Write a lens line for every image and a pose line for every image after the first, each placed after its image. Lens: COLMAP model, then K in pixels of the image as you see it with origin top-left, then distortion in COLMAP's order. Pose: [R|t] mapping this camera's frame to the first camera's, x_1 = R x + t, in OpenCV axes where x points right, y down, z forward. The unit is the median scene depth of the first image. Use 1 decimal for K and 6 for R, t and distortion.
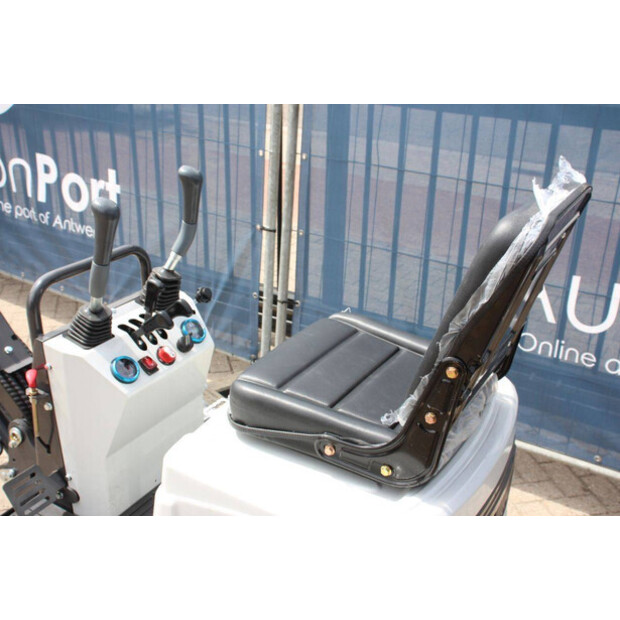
lens RADIAL K [[743.6, 0, 310.0], [0, 743.6, 310.0], [0, 0, 1]] dist [0.000911, 0.005524]
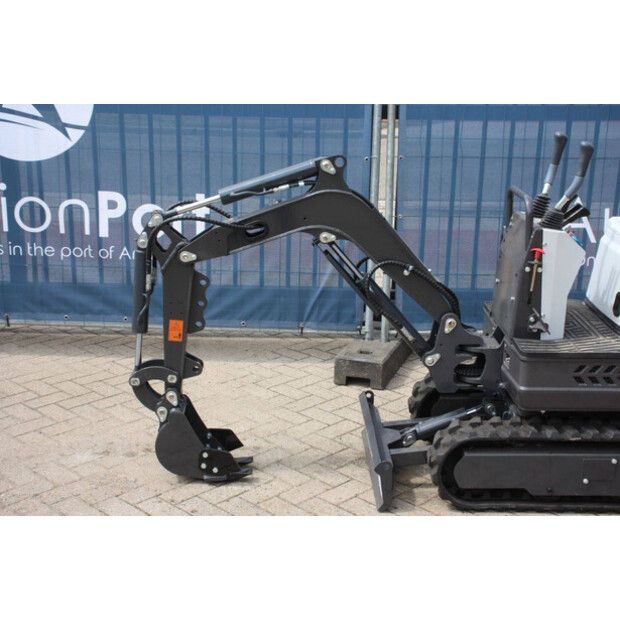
lens RADIAL K [[958.4, 0, 310.0], [0, 958.4, 310.0], [0, 0, 1]] dist [0.096365, 0.112963]
pose [[0.844583, -0.157505, 0.511734, -1.897372], [0.220626, 0.973218, -0.064584, 0.238023], [-0.487856, 0.167448, 0.856713, -0.625911]]
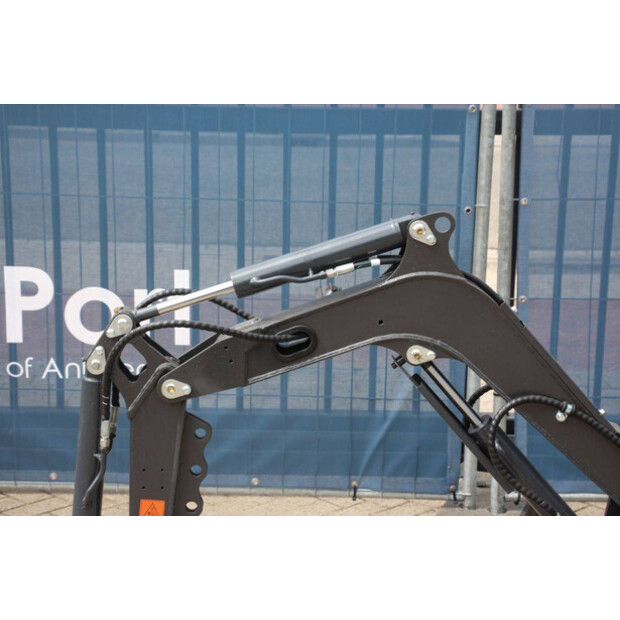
lens RADIAL K [[1460.9, 0, 309.7], [0, 1460.9, 316.4], [0, 0, 1]] dist [0.410469, 0.164135]
pose [[0.849611, -0.127764, 0.511700, -1.806815], [0.220279, 0.967501, -0.124174, 0.098917], [-0.479205, 0.218216, 0.850144, -0.355004]]
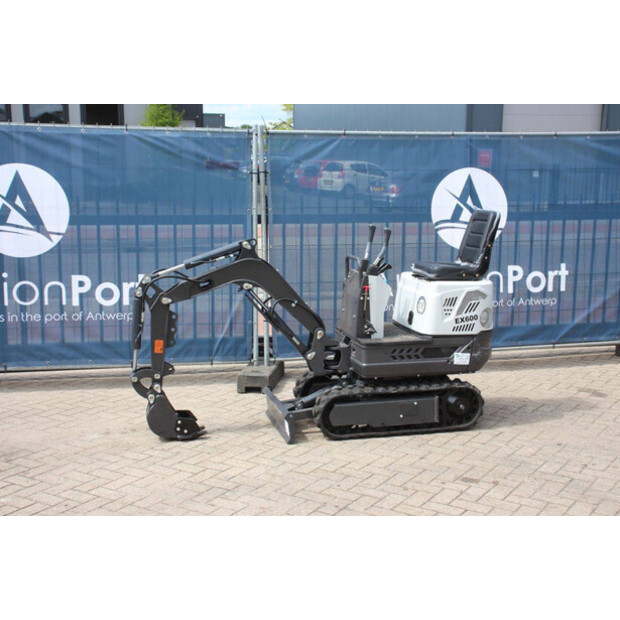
lens RADIAL K [[883.2, 0, 310.0], [0, 883.2, 310.0], [0, 0, 1]] dist [0.061329, 0.010789]
pose [[0.710662, -0.131526, 0.691129, -2.965201], [0.297381, 0.946452, -0.125670, 0.545169], [-0.637592, 0.294838, 0.711721, -1.400971]]
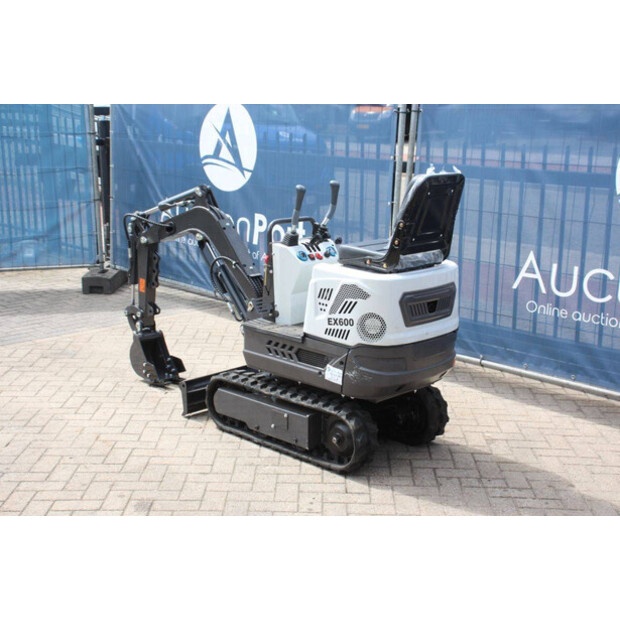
lens RADIAL K [[958.4, 0, 310.0], [0, 958.4, 310.0], [0, 0, 1]] dist [0.096365, 0.112963]
pose [[0.970545, 0.038909, -0.237759, 0.519977], [-0.086266, 0.977563, -0.192167, 0.826092], [0.224947, 0.207017, 0.952125, -1.917645]]
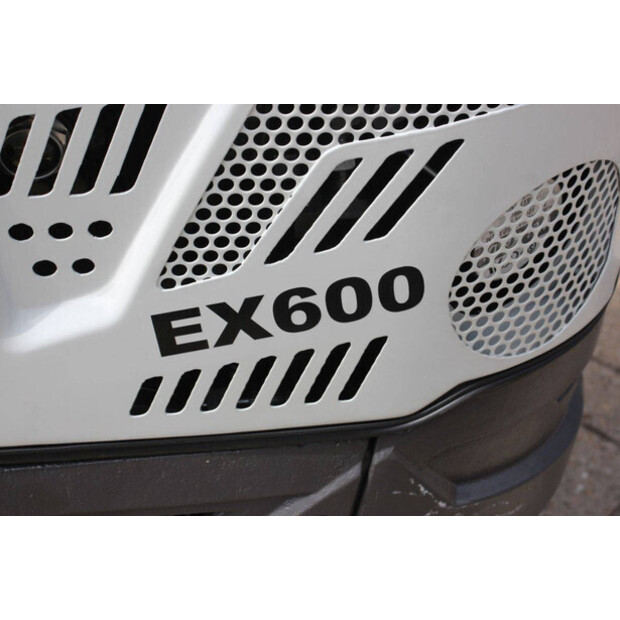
lens RADIAL K [[1460.9, 0, 309.7], [0, 1460.9, 316.4], [0, 0, 1]] dist [0.410469, 0.164135]
pose [[0.798336, -0.428131, 0.423512, -0.272325], [0.247224, 0.874267, 0.417776, 0.101552], [-0.549126, -0.228824, 0.803804, 0.318694]]
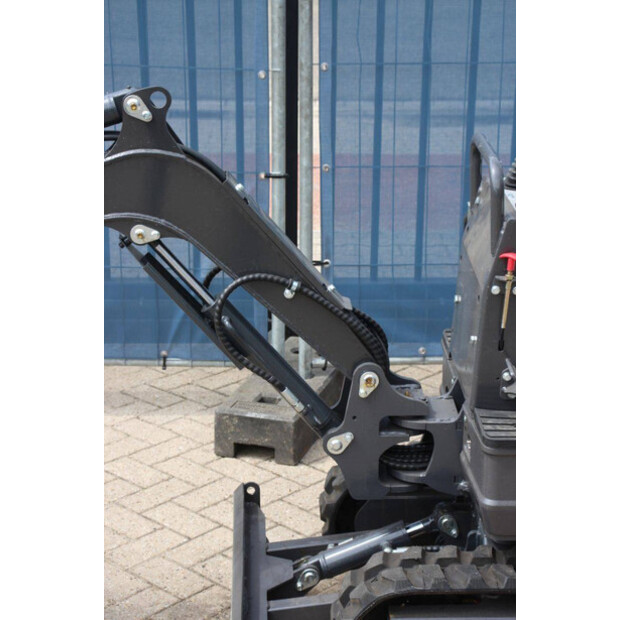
lens RADIAL K [[1460.9, 0, 309.7], [0, 1460.9, 316.4], [0, 0, 1]] dist [0.410469, 0.164135]
pose [[0.840431, -0.191620, 0.506910, -1.507460], [0.233614, 0.972127, -0.019841, 0.131682], [-0.488979, 0.135097, 0.861771, -0.506312]]
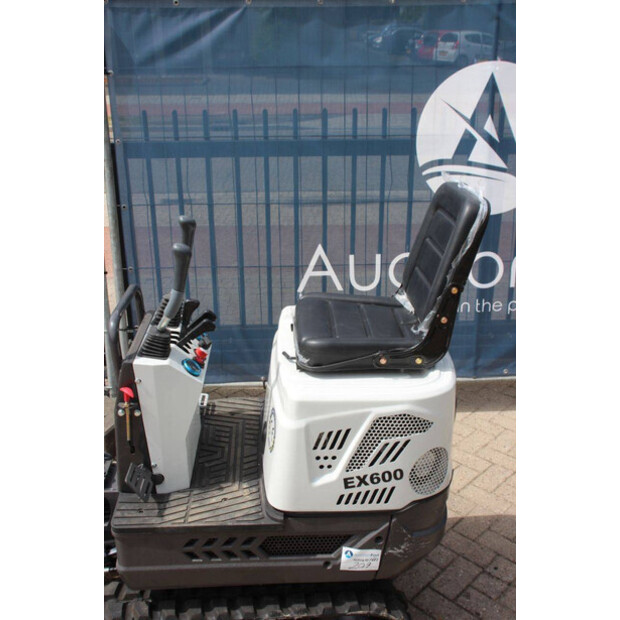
lens RADIAL K [[686.2, 0, 310.7], [0, 686.2, 317.3], [0, 0, 1]] dist [-0.015718, -0.004095]
pose [[0.830899, -0.234856, 0.504429, -0.639071], [0.246285, 0.968149, 0.045076, -0.010530], [-0.498949, 0.086779, 0.862276, -0.185177]]
